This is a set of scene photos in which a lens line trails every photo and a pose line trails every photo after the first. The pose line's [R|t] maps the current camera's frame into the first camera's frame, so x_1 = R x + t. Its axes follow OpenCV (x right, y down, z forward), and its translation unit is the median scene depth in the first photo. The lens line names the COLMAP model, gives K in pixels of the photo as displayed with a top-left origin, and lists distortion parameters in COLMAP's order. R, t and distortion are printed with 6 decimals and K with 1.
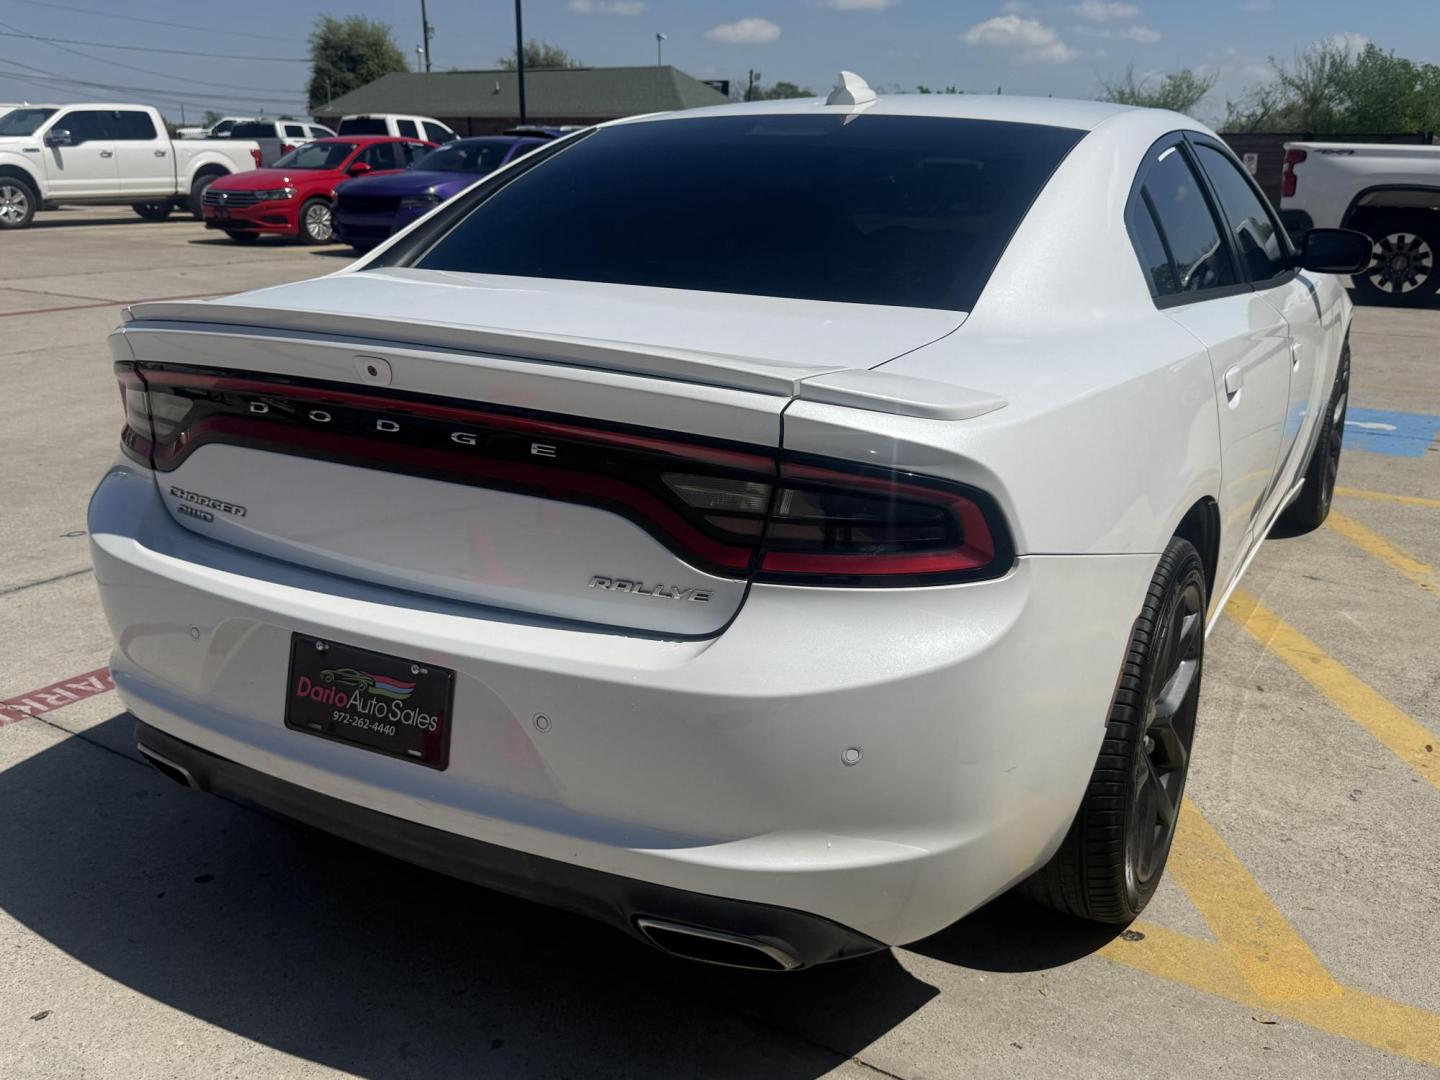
lens RADIAL K [[1312.3, 0, 696.1], [0, 1312.3, 539.9], [0, 0, 1]] dist [0.090485, -0.137734]
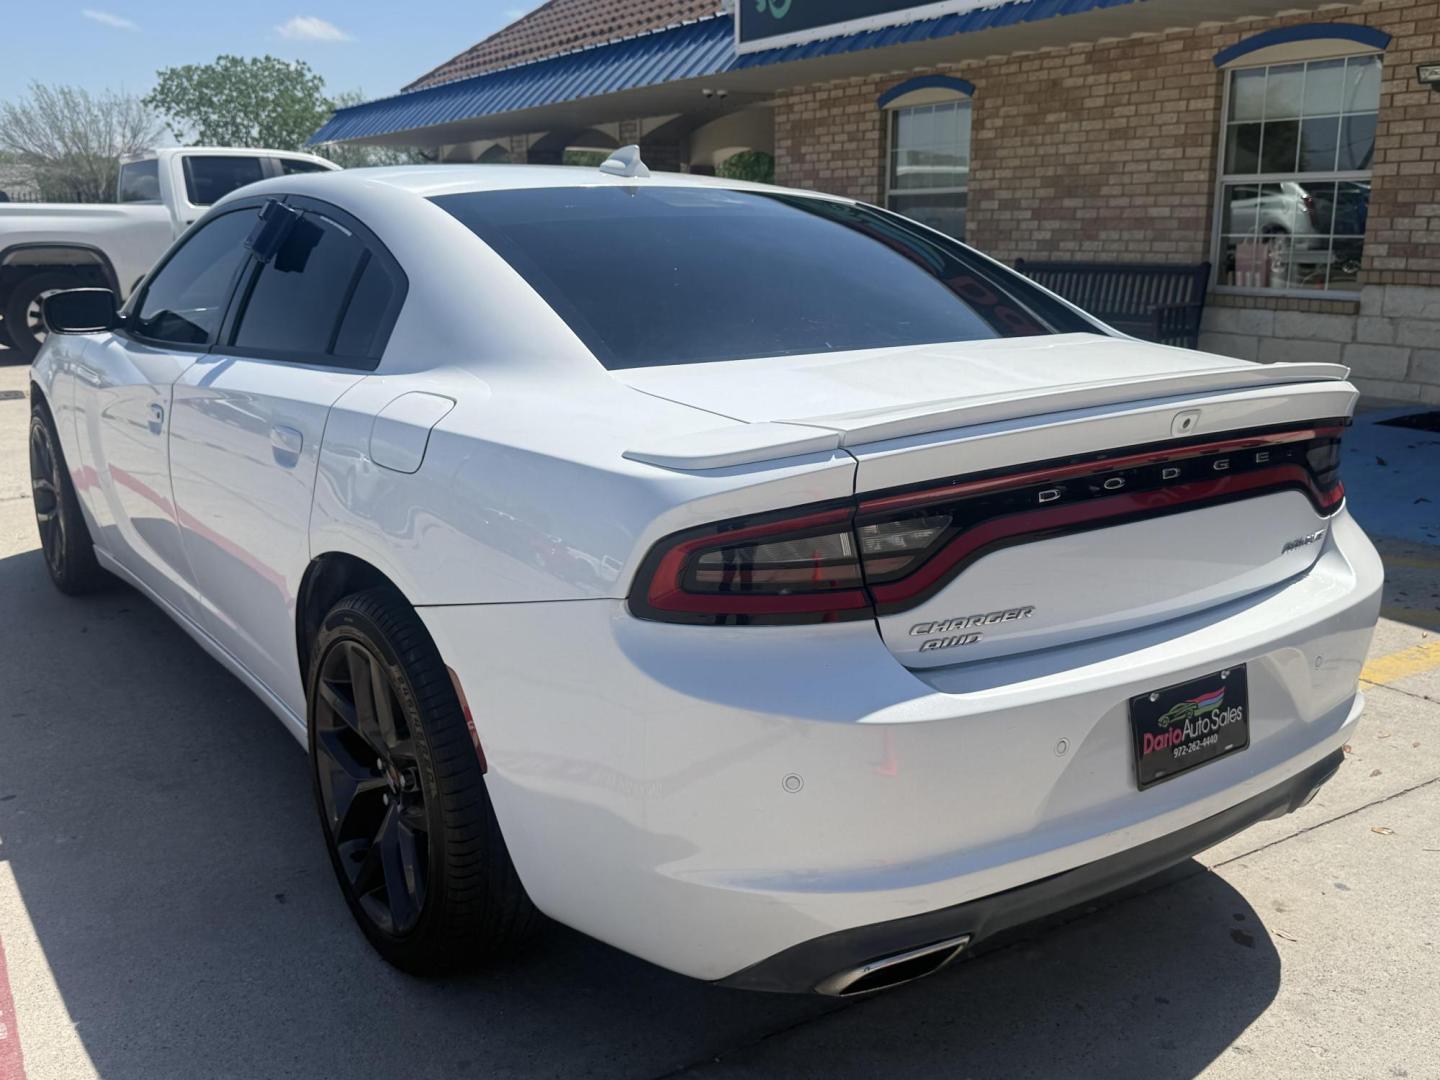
lens RADIAL K [[1348.2, 0, 720.0], [0, 1348.2, 540.0], [0, 0, 1]] dist [0.014740, -0.072232]
pose [[0.432803, -0.227398, 0.872337, -1.361564], [0.261837, 0.957657, 0.119730, -0.260729], [-0.862626, 0.176590, 0.474018, 0.788021]]
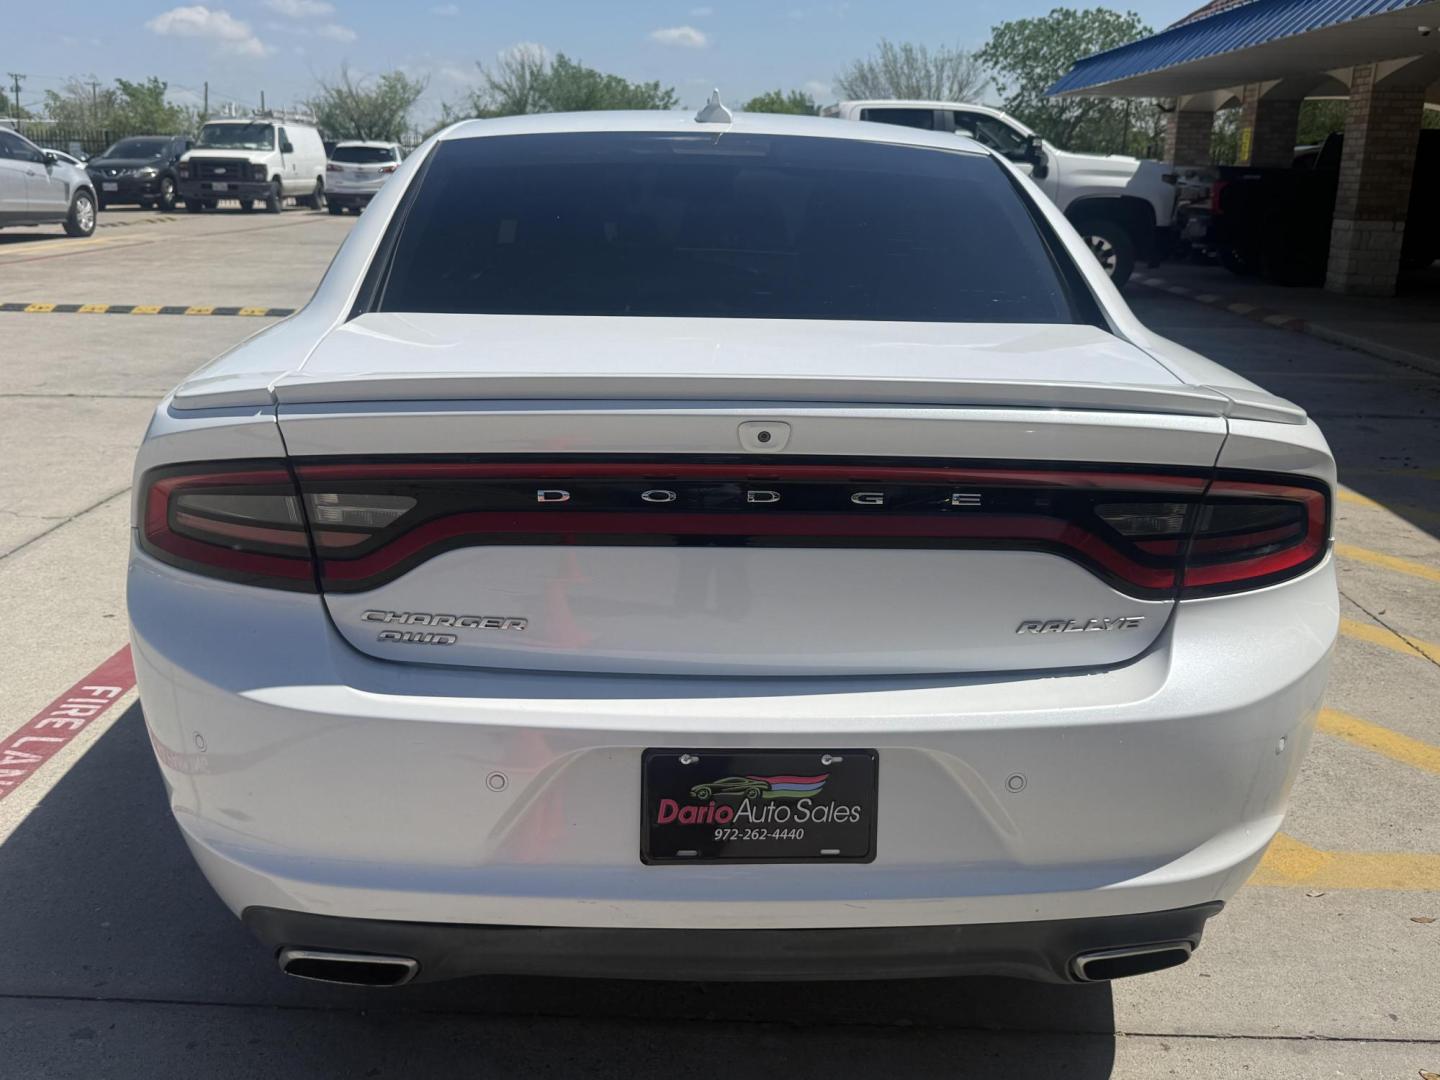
lens RADIAL K [[1312.3, 0, 696.1], [0, 1312.3, 539.9], [0, 0, 1]] dist [0.090485, -0.137734]
pose [[0.857139, -0.142231, 0.495058, -0.700712], [0.141254, 0.989180, 0.039628, -0.097088], [-0.495338, 0.035962, 0.867956, 0.252576]]
